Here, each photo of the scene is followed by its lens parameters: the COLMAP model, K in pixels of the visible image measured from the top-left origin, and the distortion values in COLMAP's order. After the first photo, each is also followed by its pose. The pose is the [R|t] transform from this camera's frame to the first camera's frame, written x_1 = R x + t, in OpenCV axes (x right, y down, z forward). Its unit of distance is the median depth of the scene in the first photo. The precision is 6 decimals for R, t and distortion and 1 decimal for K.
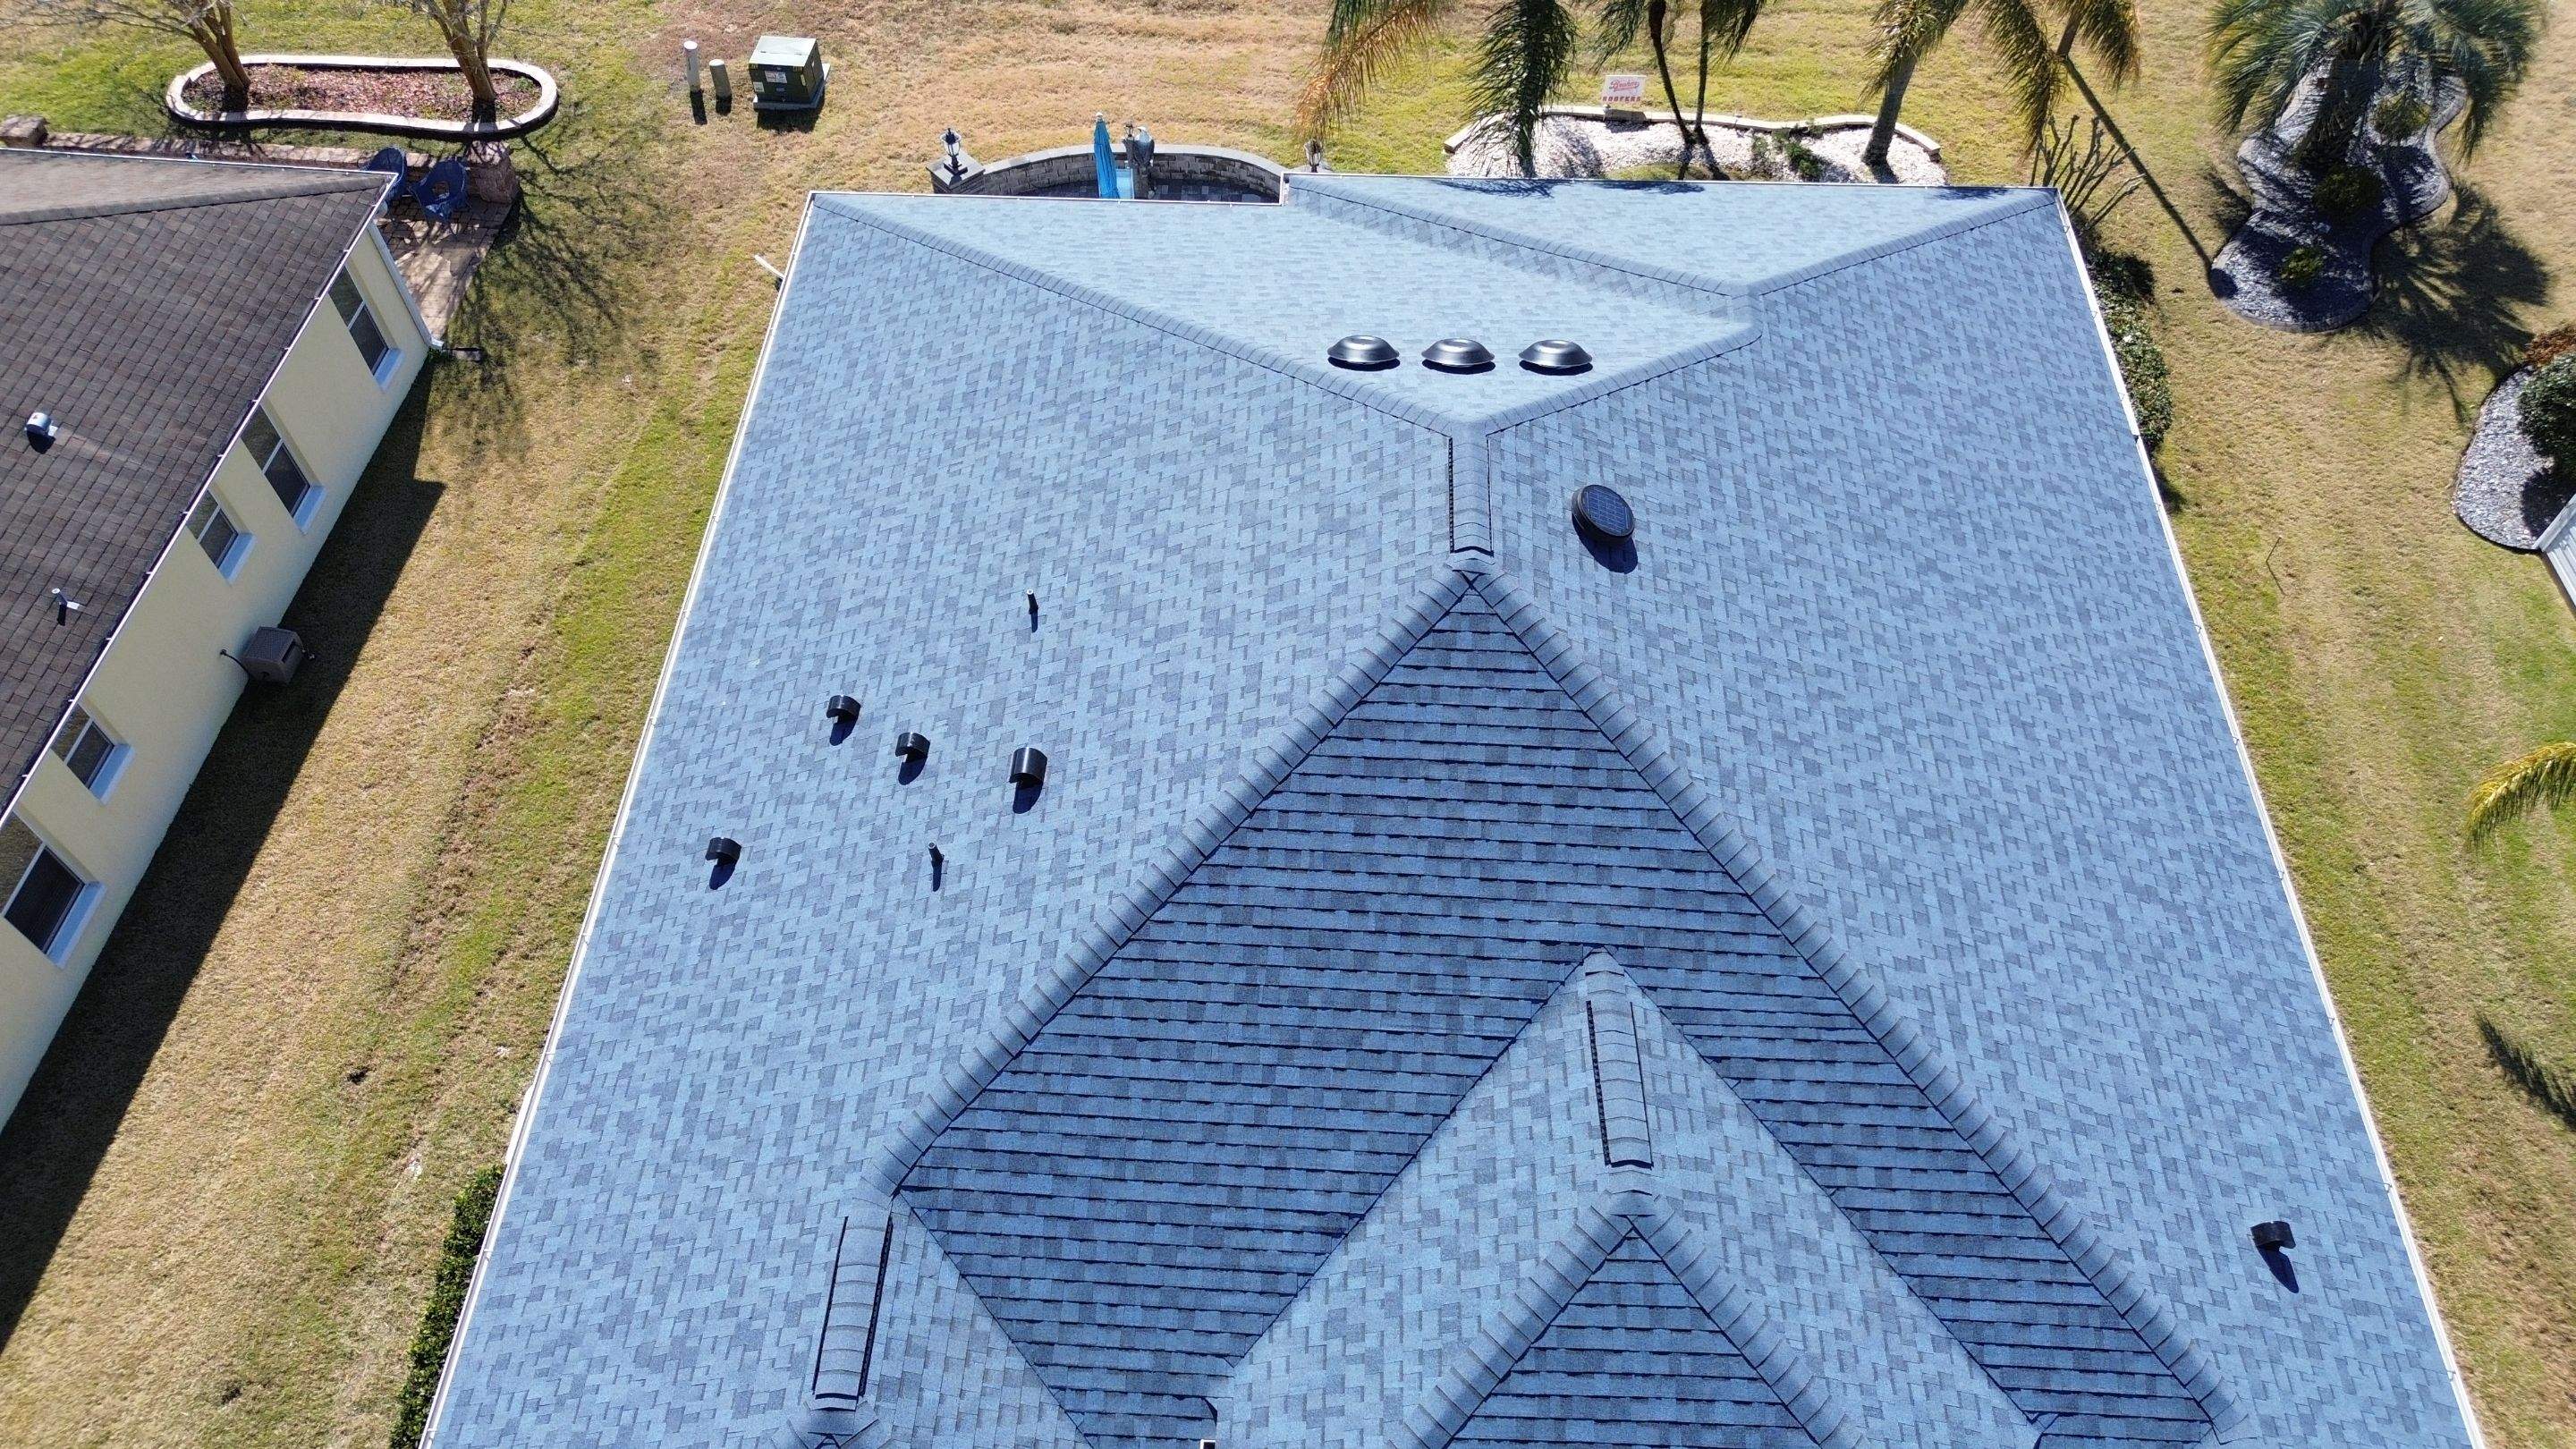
lens RADIAL K [[1823.5, 0, 1299.2], [0, 1823.5, 710.7], [0, 0, 1]] dist [0.069179, -0.072519]
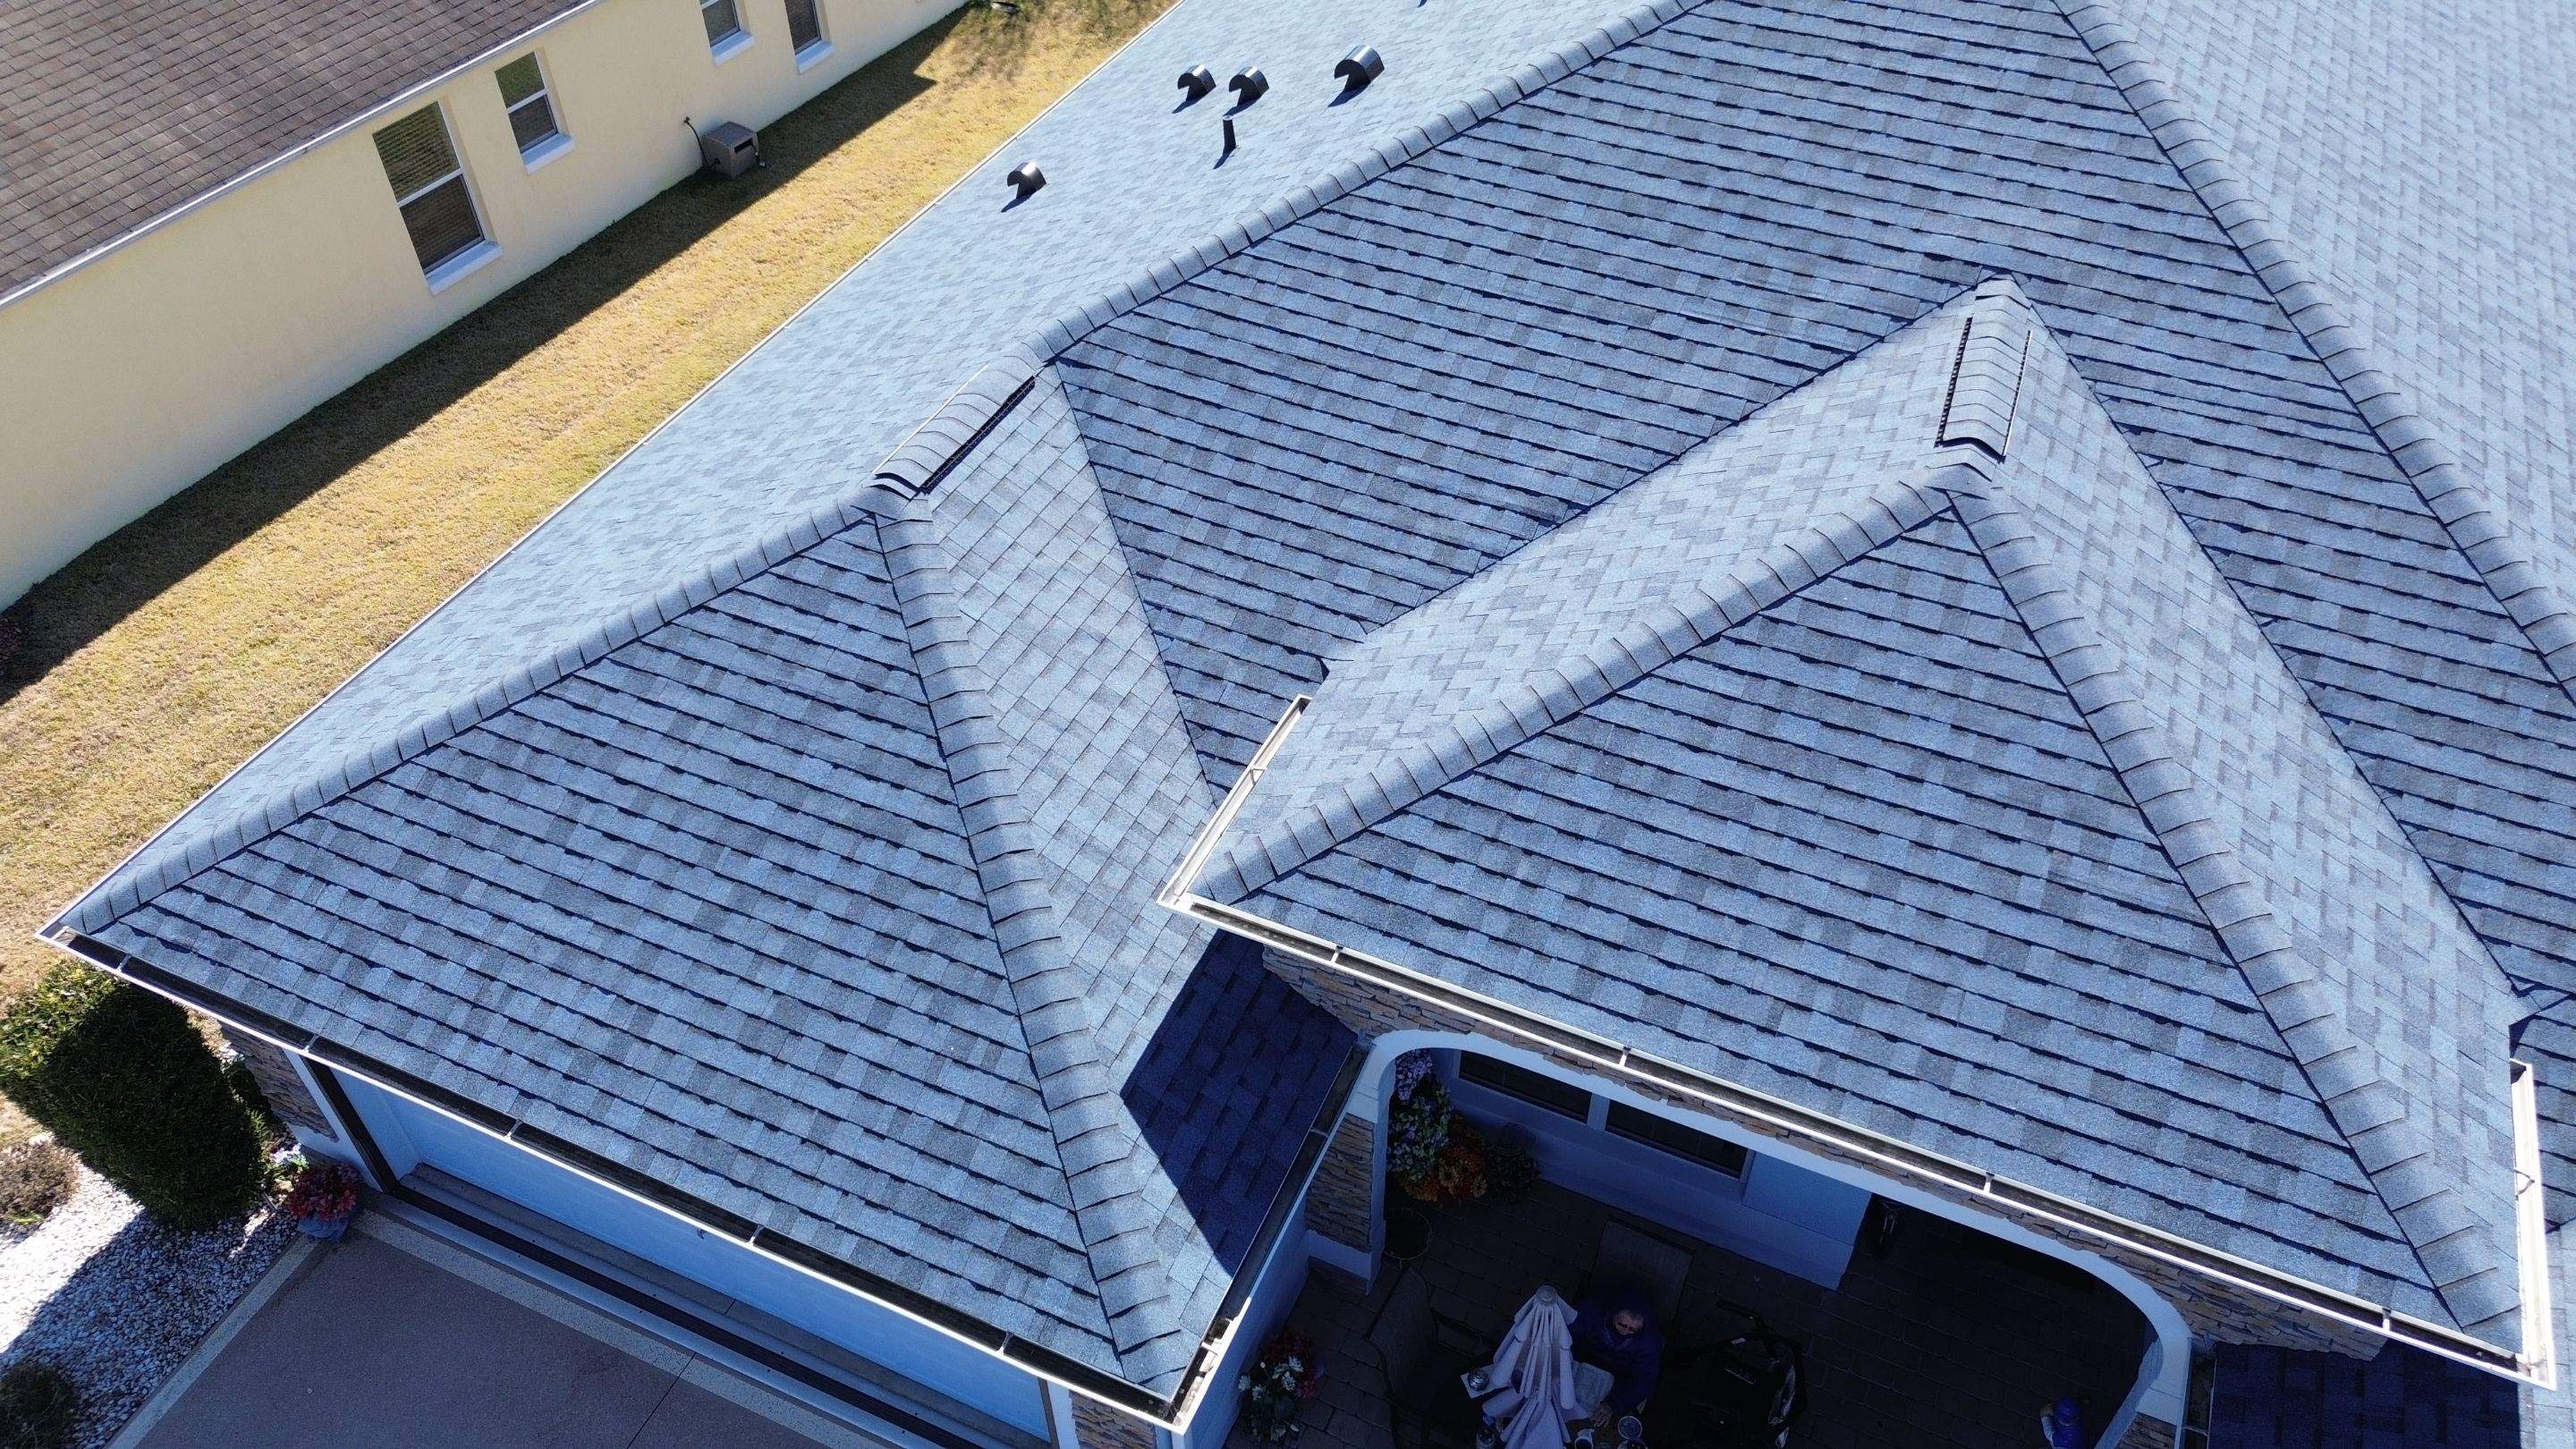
lens RADIAL K [[1823.5, 0, 1294.6], [0, 1823.5, 720.4], [0, 0, 1]] dist [0.069179, -0.072519]
pose [[0.926740, 0.255015, -0.275898, 0.143852], [-0.297714, 0.946403, -0.125252, 0.458285], [0.229170, 0.198215, 0.952991, 0.252033]]
